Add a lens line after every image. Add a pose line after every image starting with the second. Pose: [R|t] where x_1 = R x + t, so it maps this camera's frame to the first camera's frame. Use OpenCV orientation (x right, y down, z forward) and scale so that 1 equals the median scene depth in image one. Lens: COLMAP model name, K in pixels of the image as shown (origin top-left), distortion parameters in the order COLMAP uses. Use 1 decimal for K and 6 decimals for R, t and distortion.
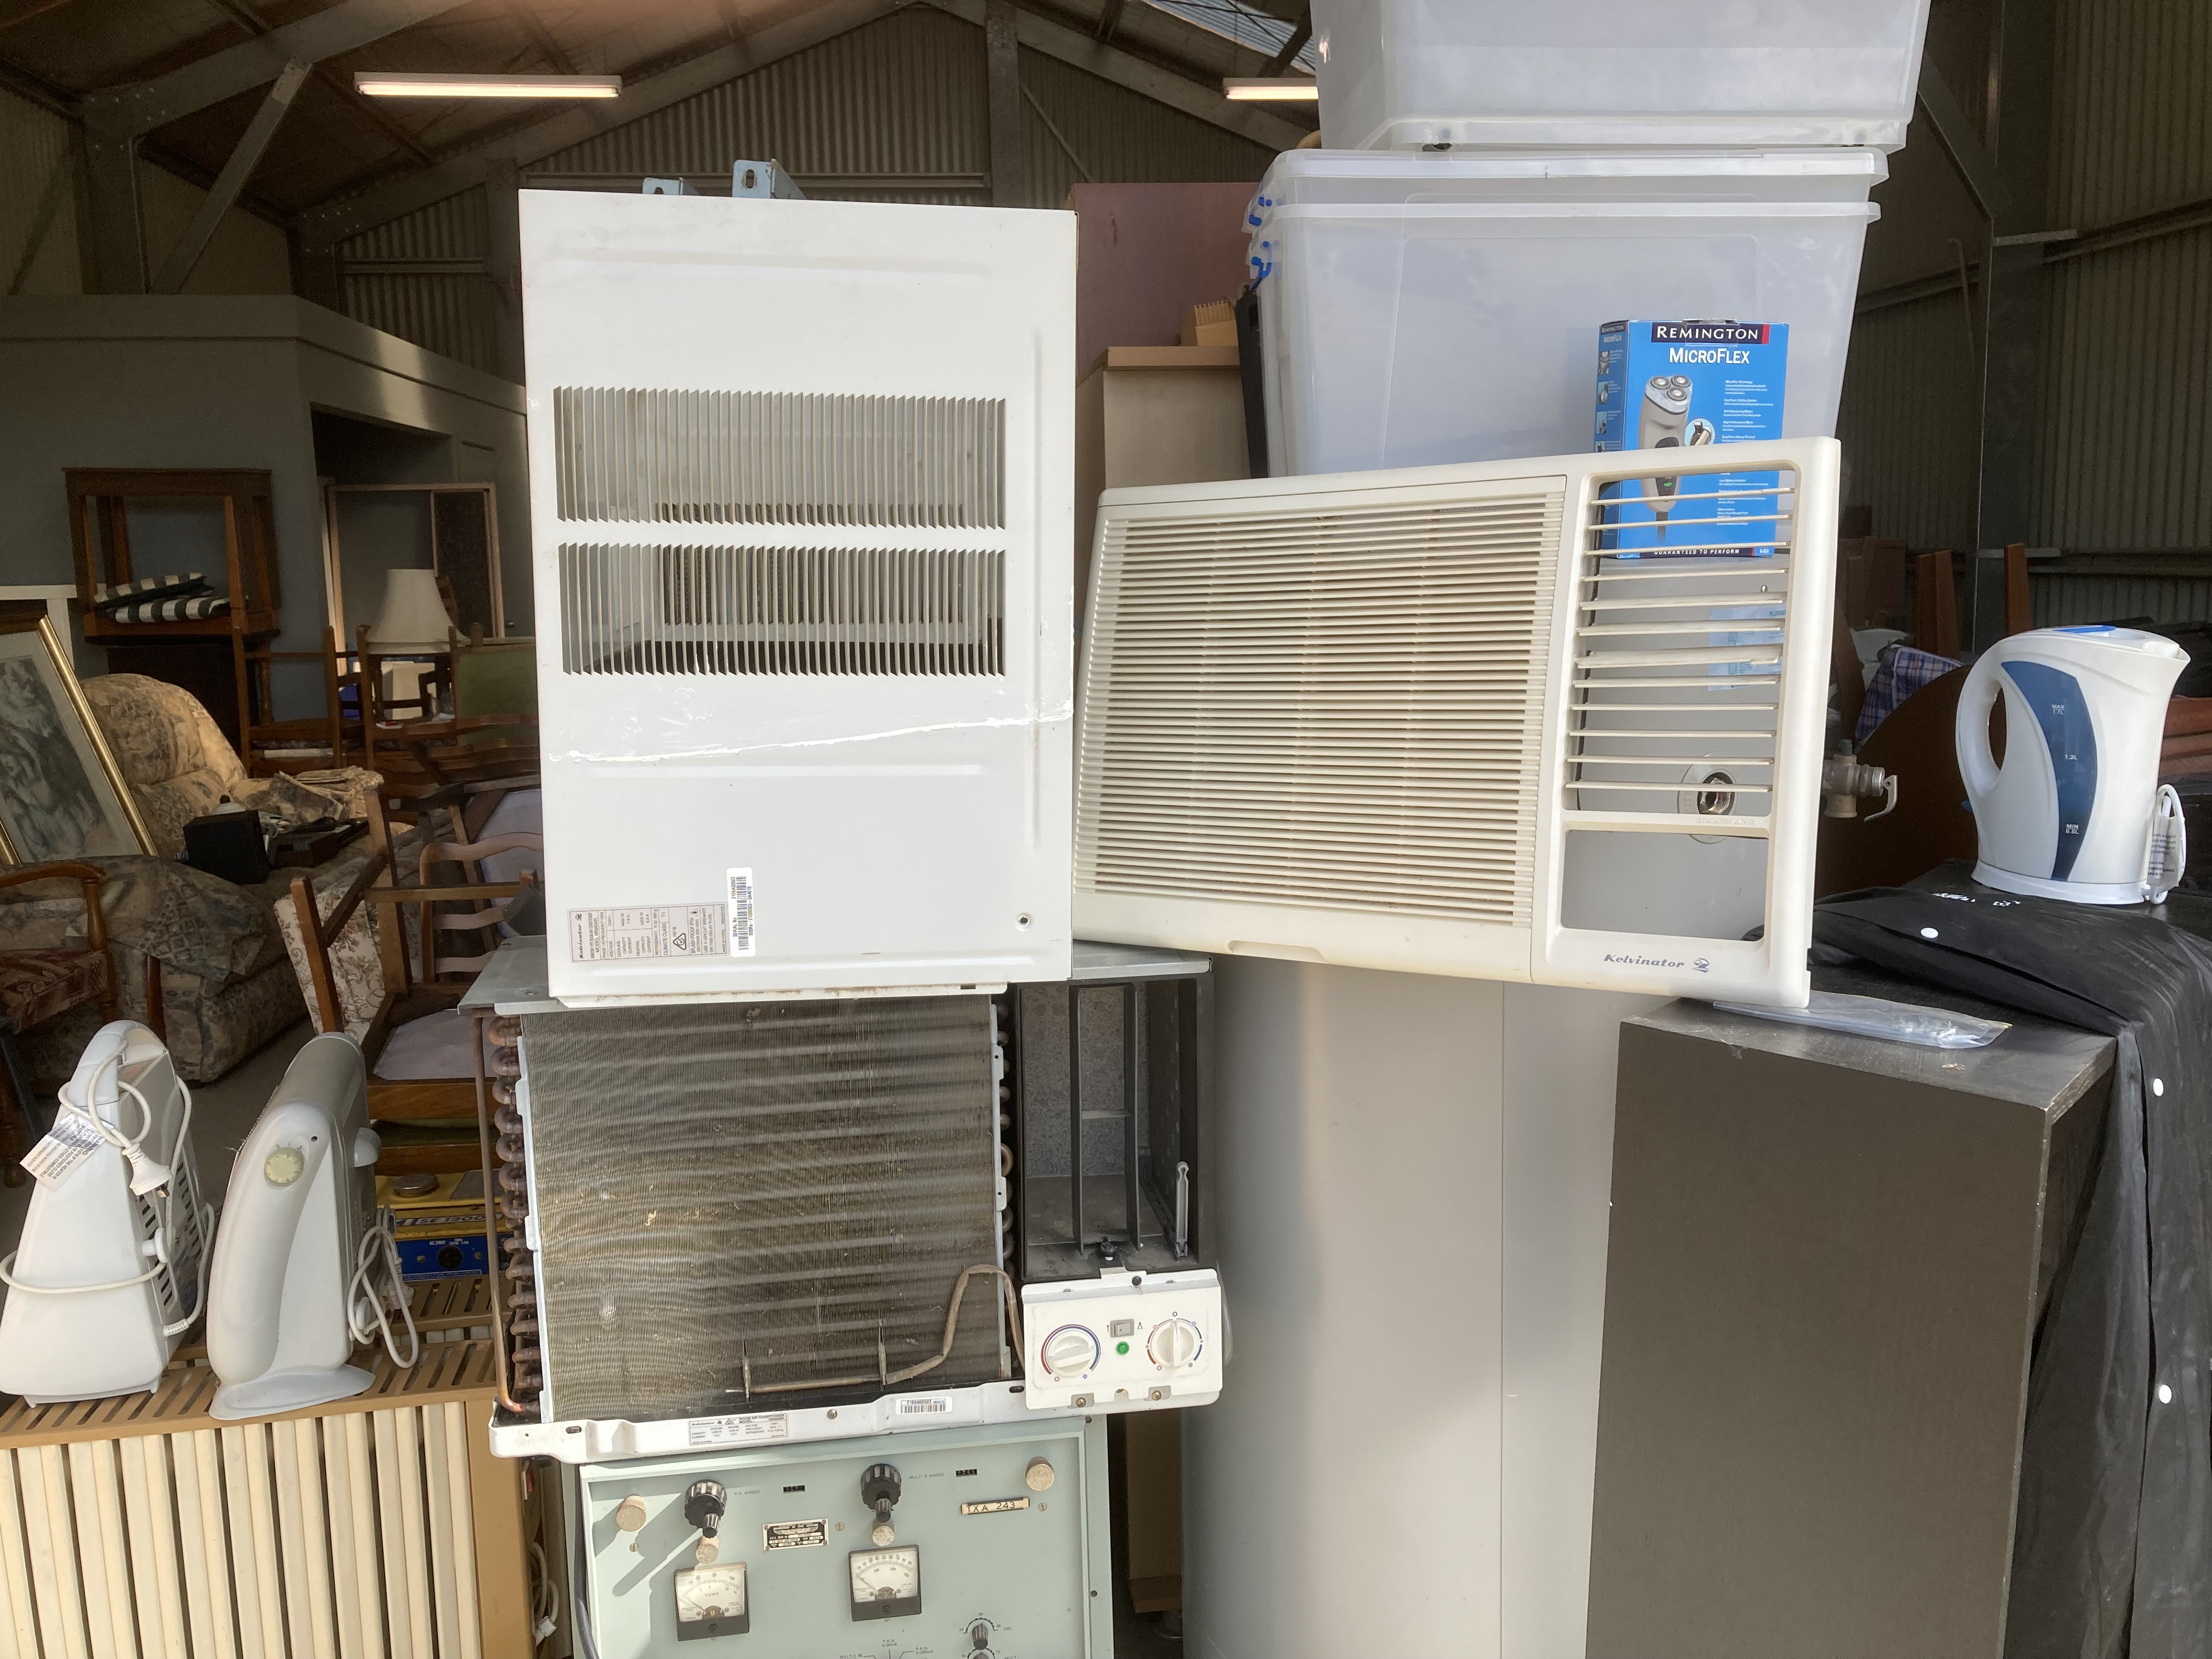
lens RADIAL K [[1806.6, 0, 1133.8], [0, 1806.6, 789.8], [0, 0, 1]] dist [0.001829, 0.054499]
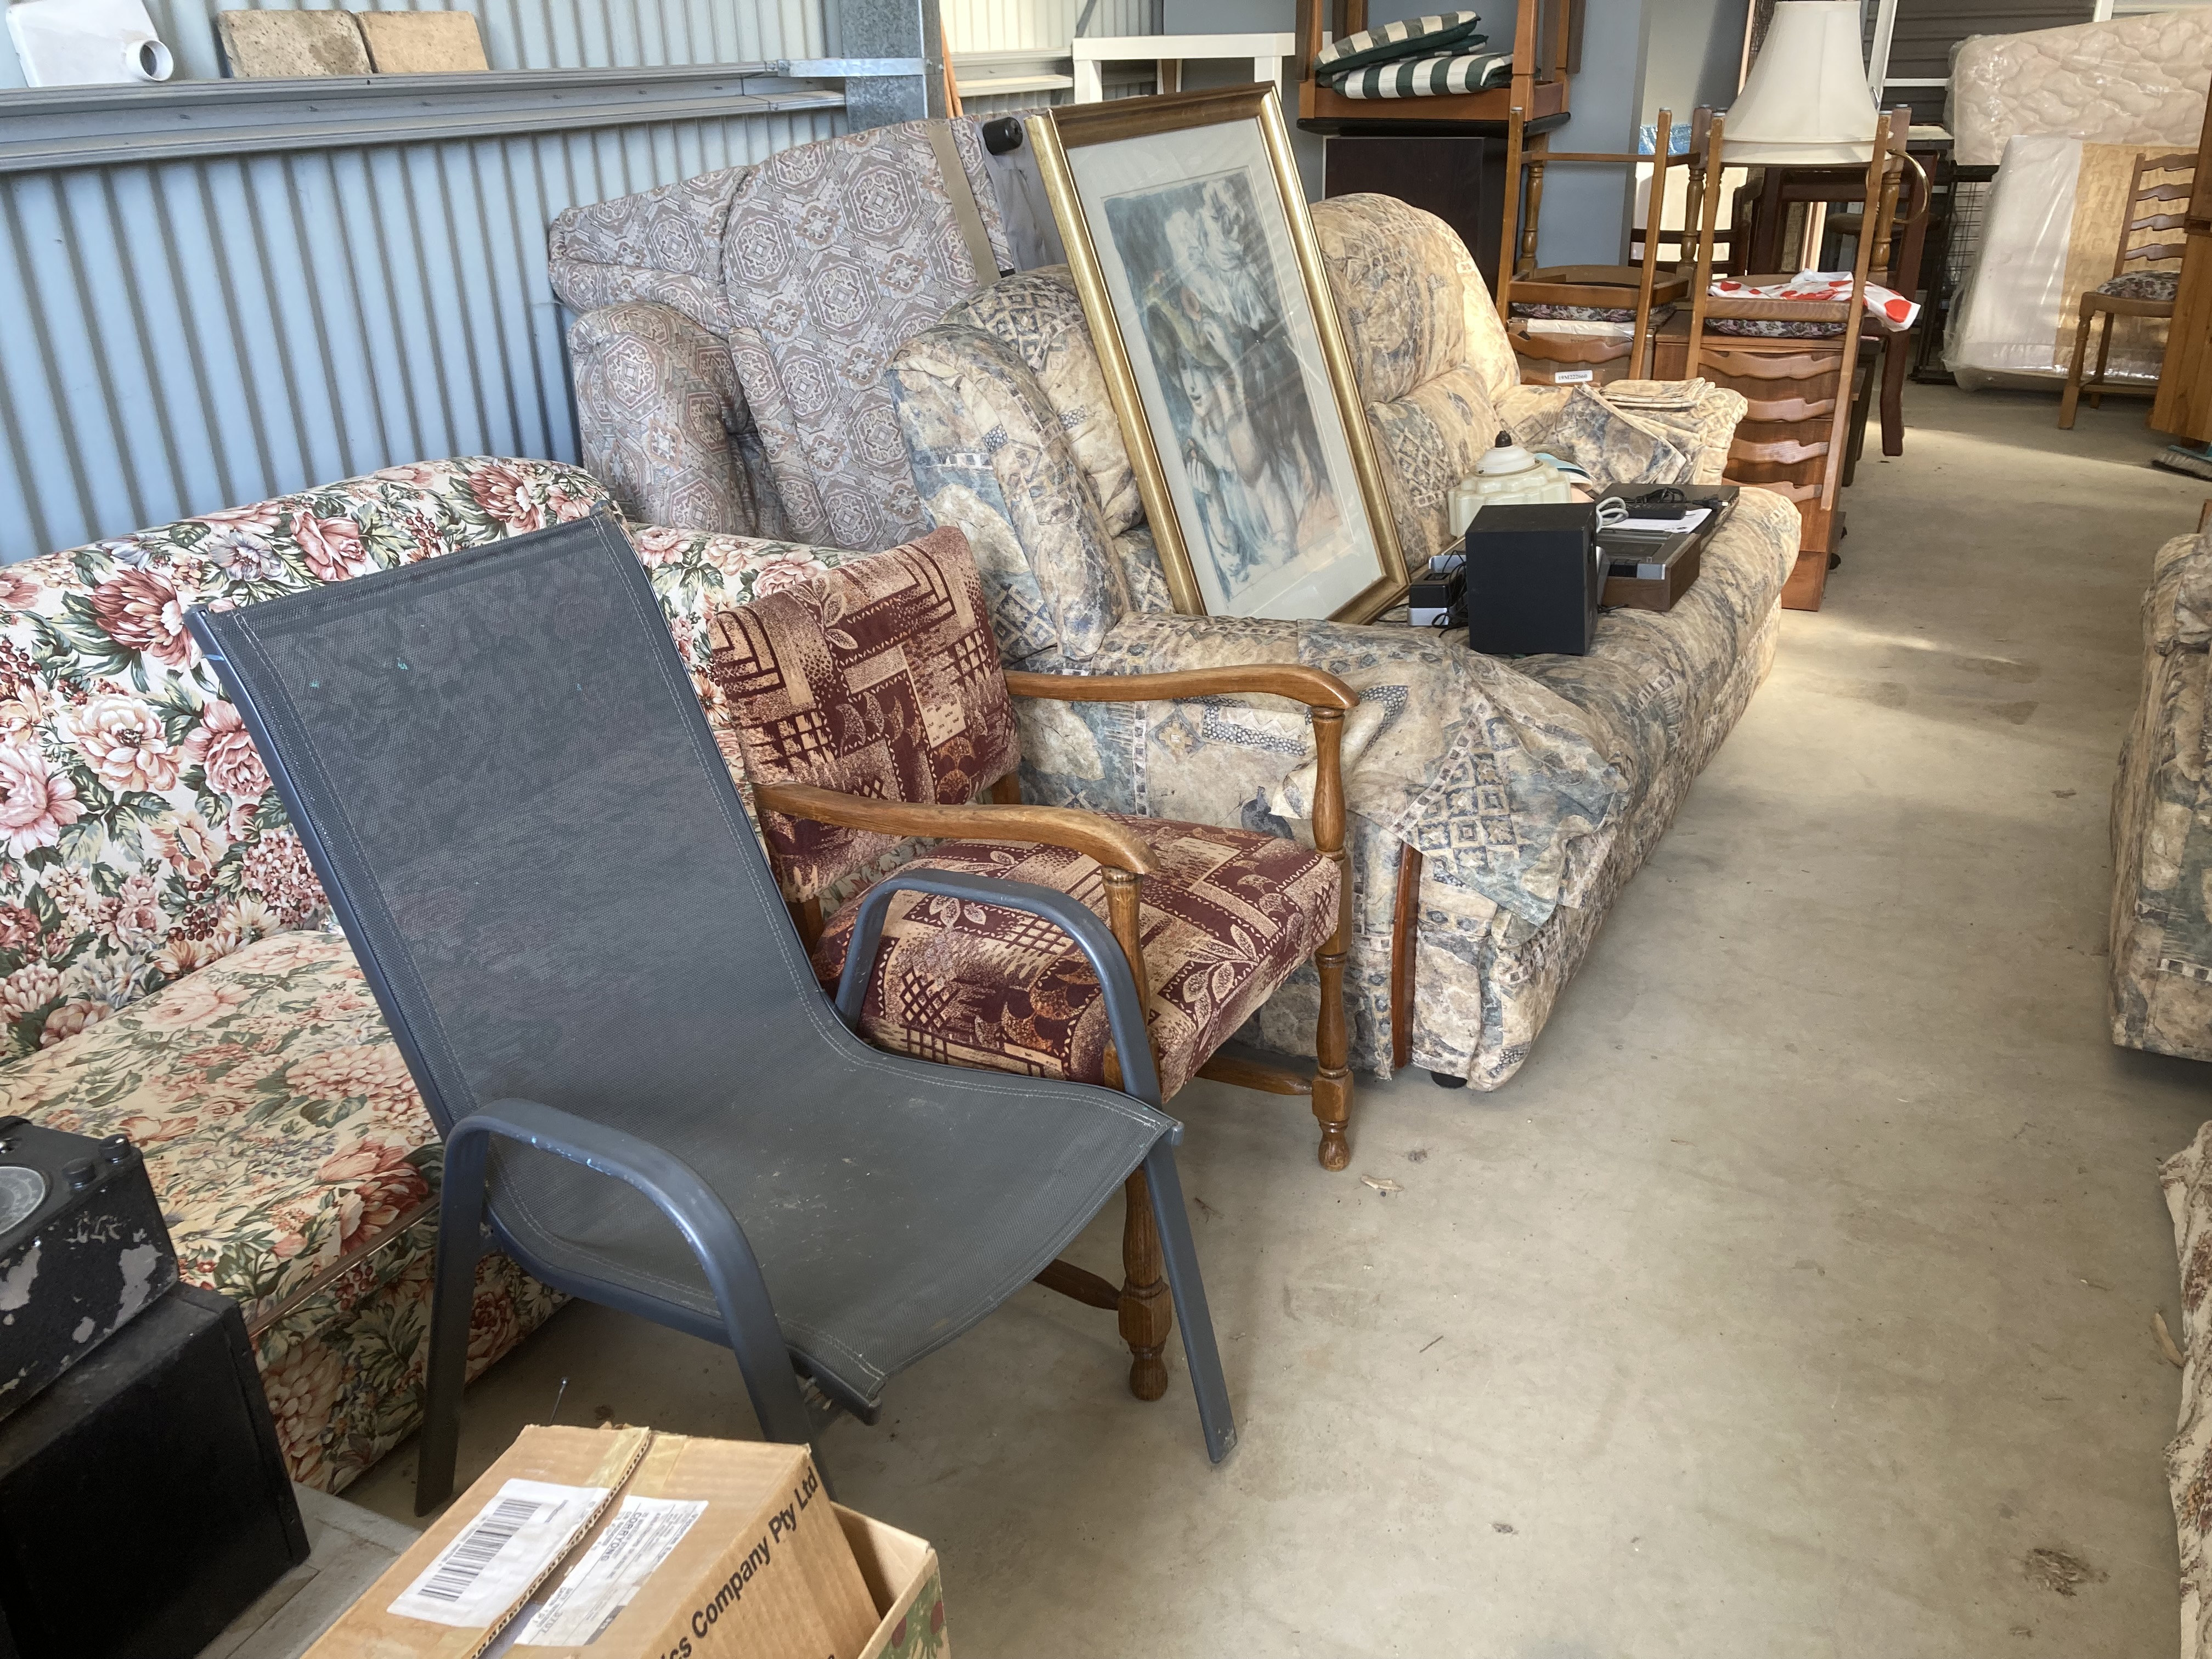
lens RADIAL K [[1874.5, 0, 1106.0], [0, 1874.5, 829.5], [0, 0, 1]] dist [0.026296, -0.016051]
pose [[0.831069, 0.217388, -0.511925, -0.309353], [-0.067639, 0.953120, 0.294935, -0.047724], [0.552042, -0.210485, 0.806812, 0.483407]]
